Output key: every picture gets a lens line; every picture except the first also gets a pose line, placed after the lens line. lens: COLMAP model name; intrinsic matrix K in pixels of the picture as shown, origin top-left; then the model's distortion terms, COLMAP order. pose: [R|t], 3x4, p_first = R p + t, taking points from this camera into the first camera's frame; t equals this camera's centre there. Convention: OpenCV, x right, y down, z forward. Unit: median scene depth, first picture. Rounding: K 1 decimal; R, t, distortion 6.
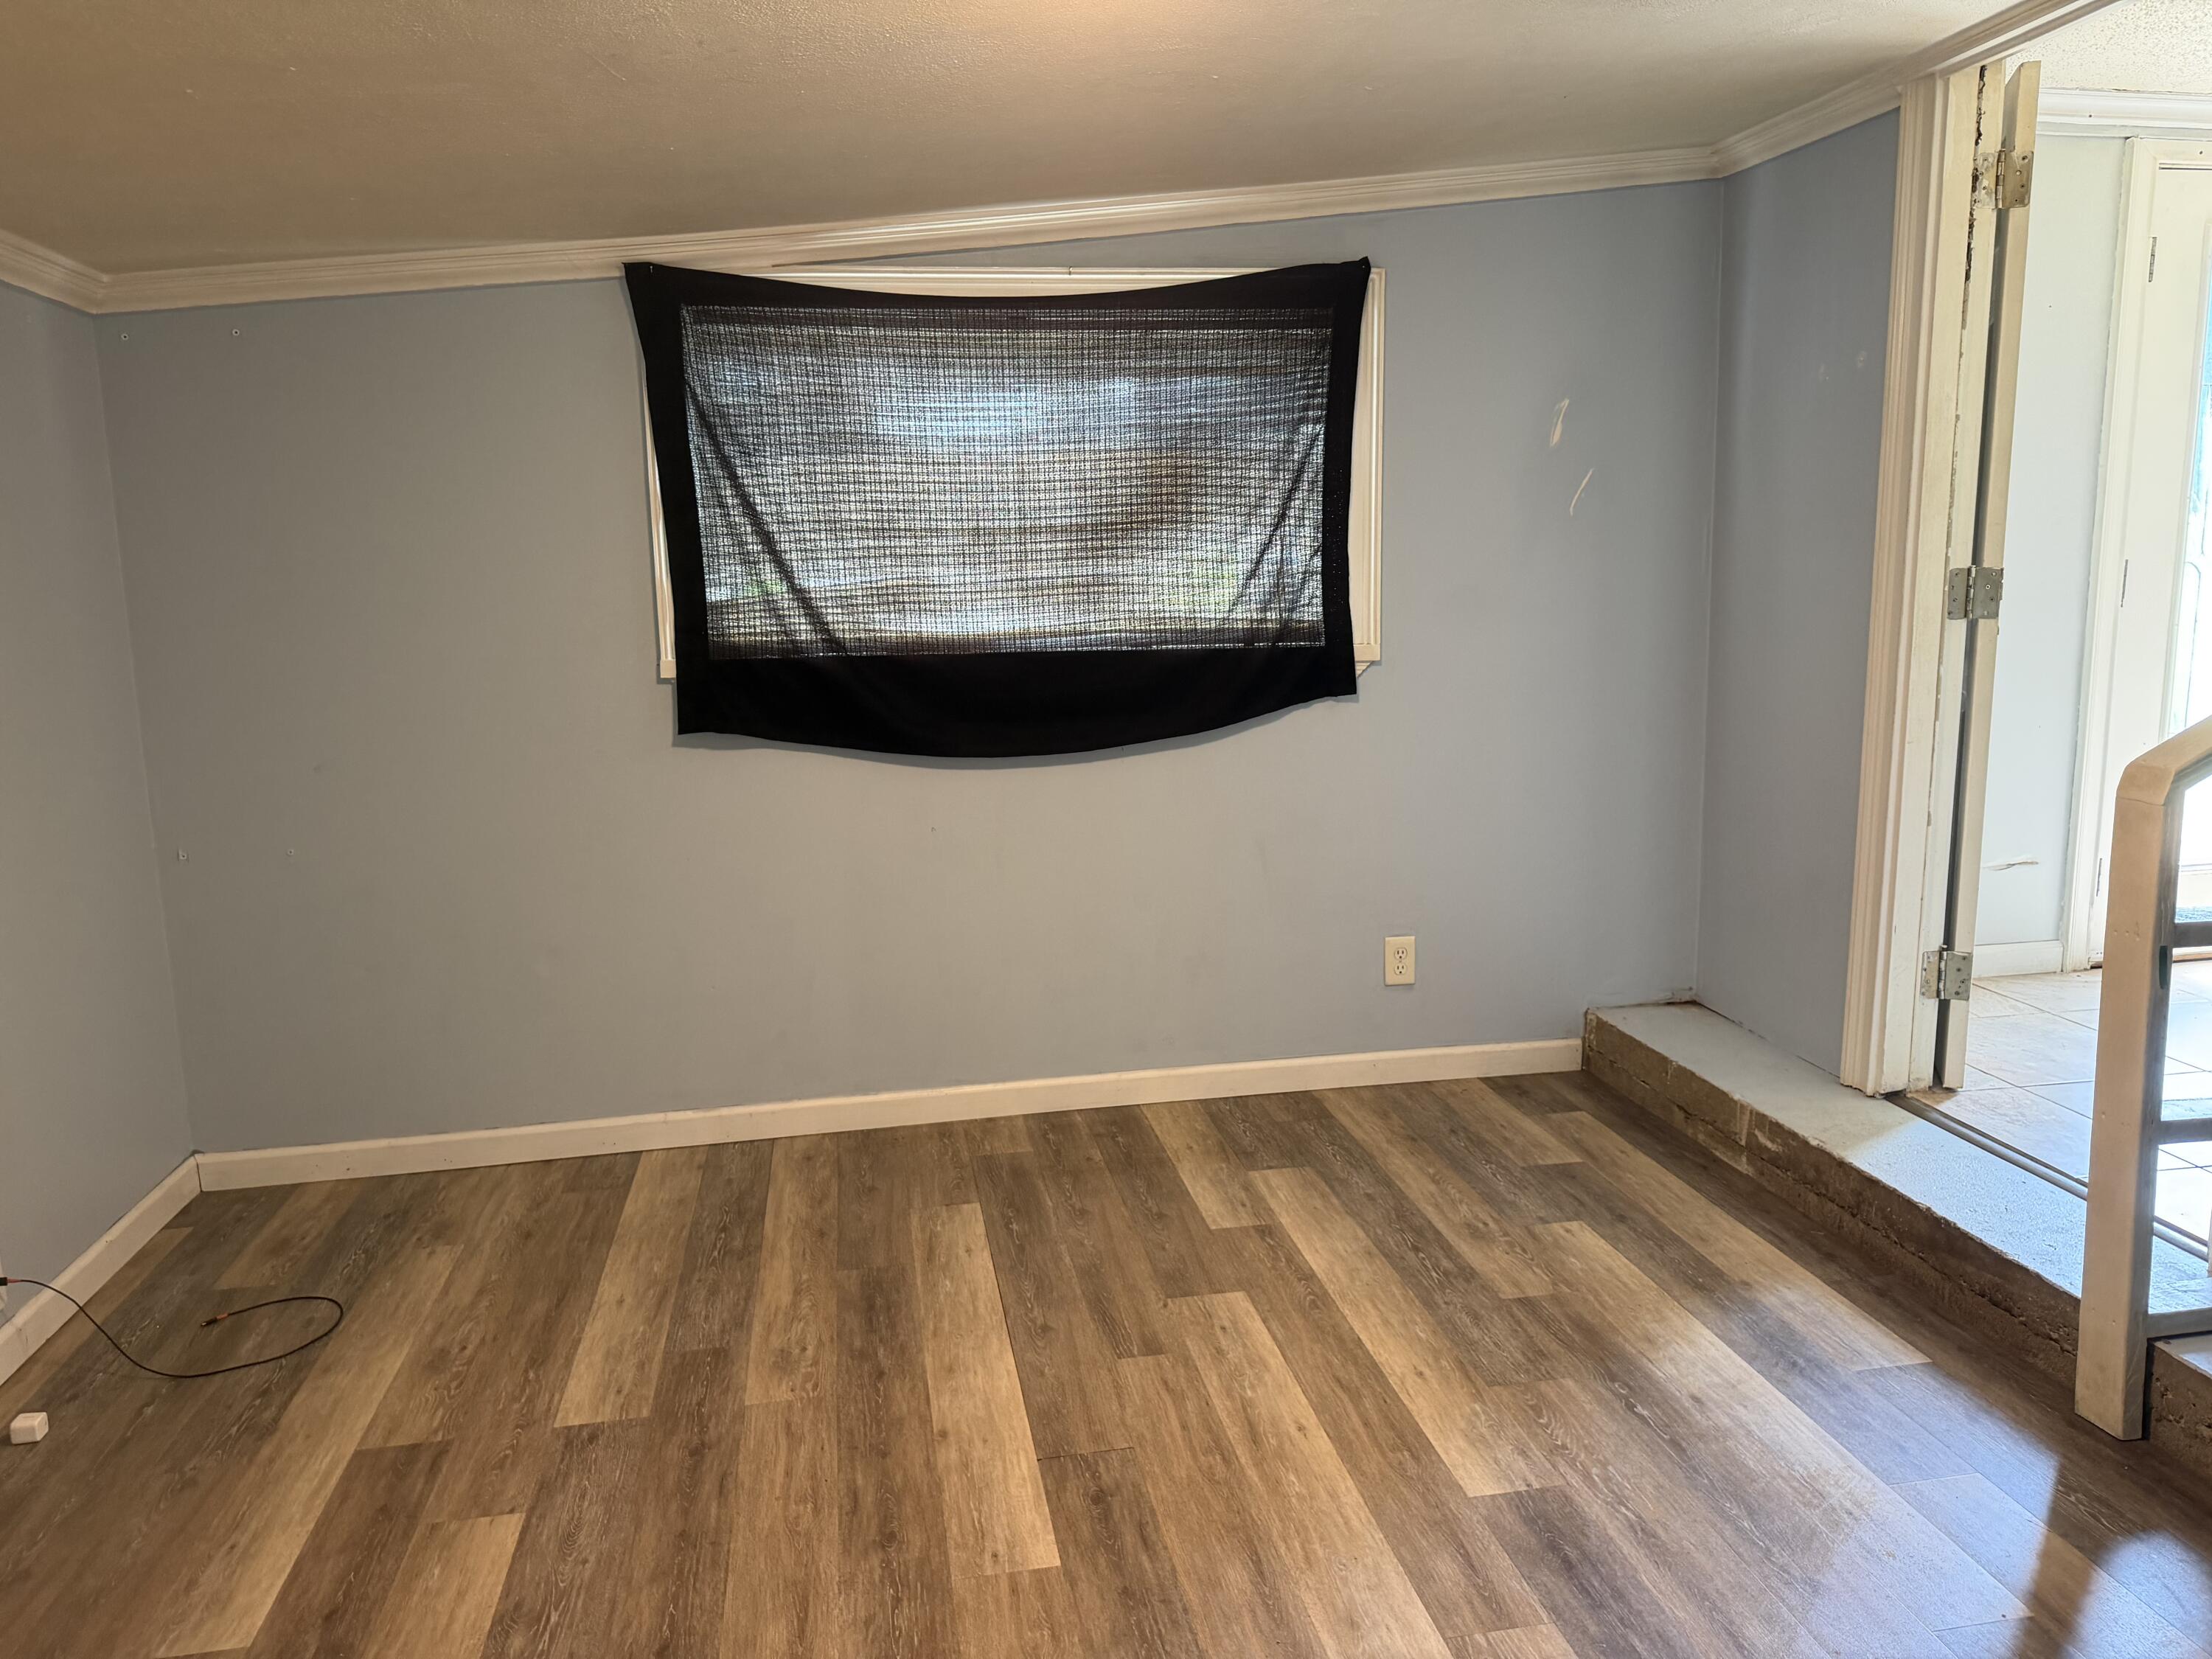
lens RADIAL K [[1553.6, 0, 1106.0], [0, 1553.6, 829.5], [0, 0, 1]] dist [0.024424, -0.029701]
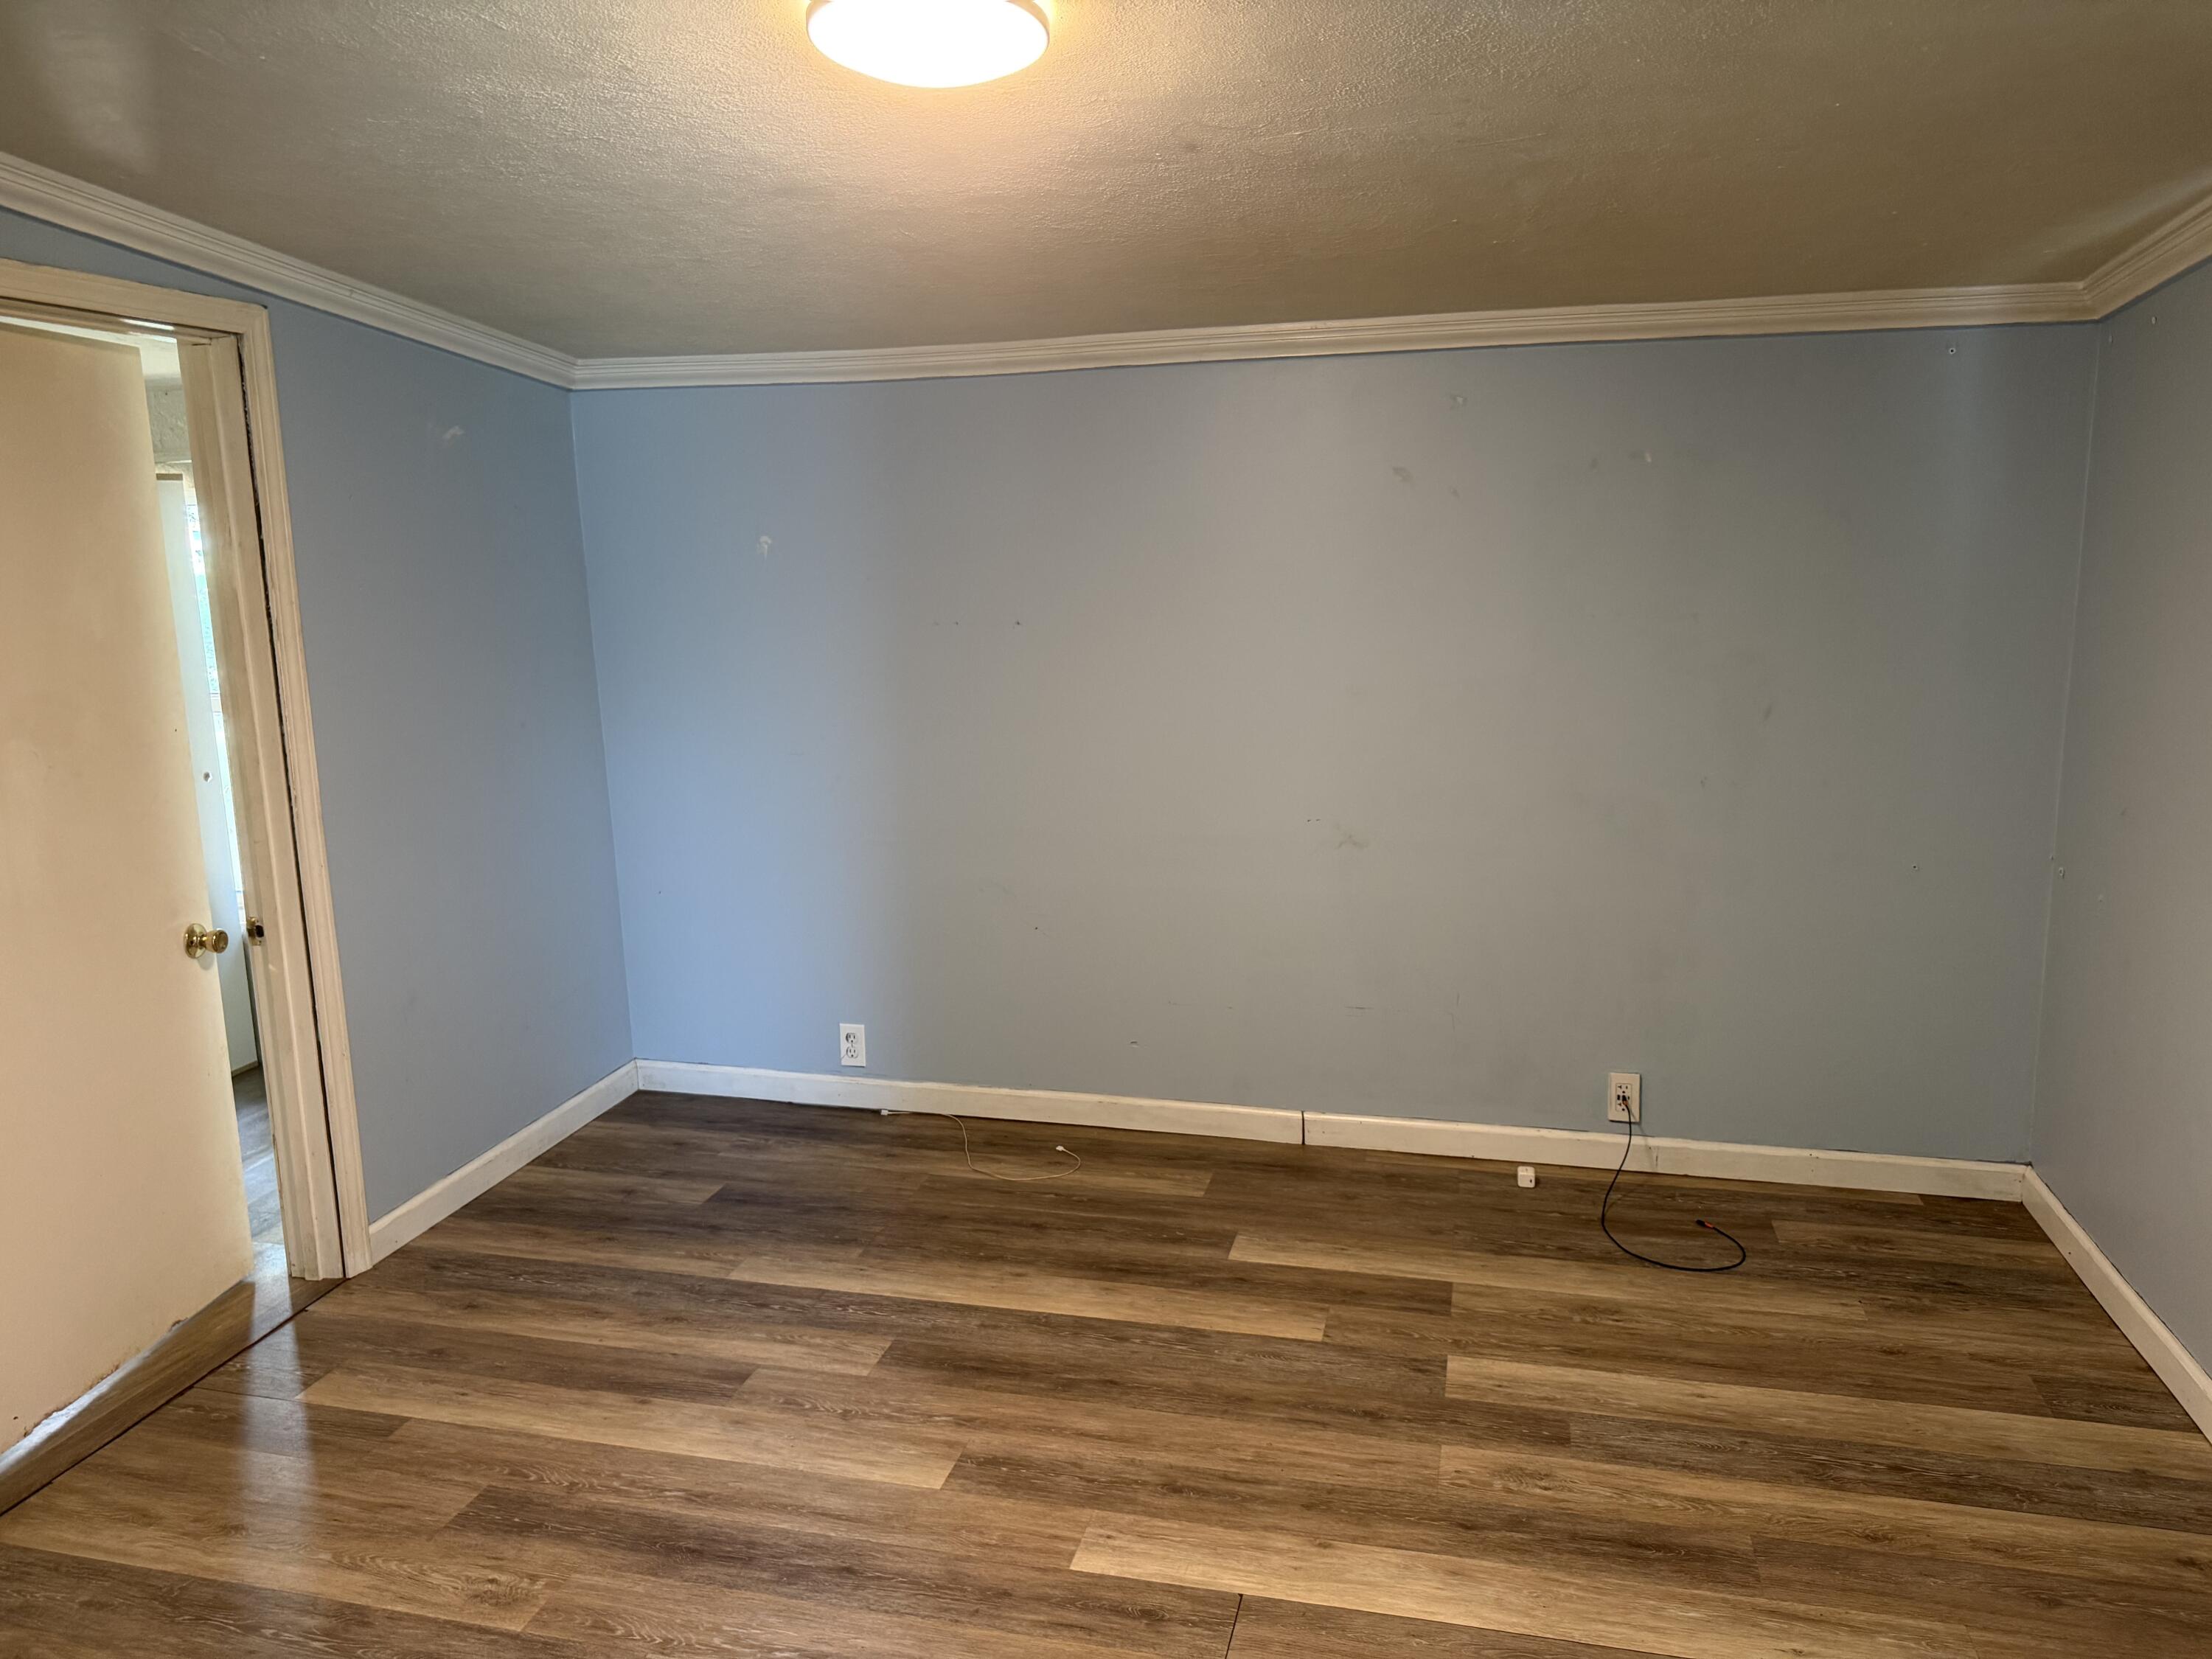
lens RADIAL K [[1553.6, 0, 1106.0], [0, 1553.6, 829.5], [0, 0, 1]] dist [0.024424, -0.029701]
pose [[-0.403535, 0.195679, -0.893795, 0.643149], [-0.125350, 0.955829, 0.265854, -0.240565], [0.906337, 0.219319, -0.361182, 1.010756]]
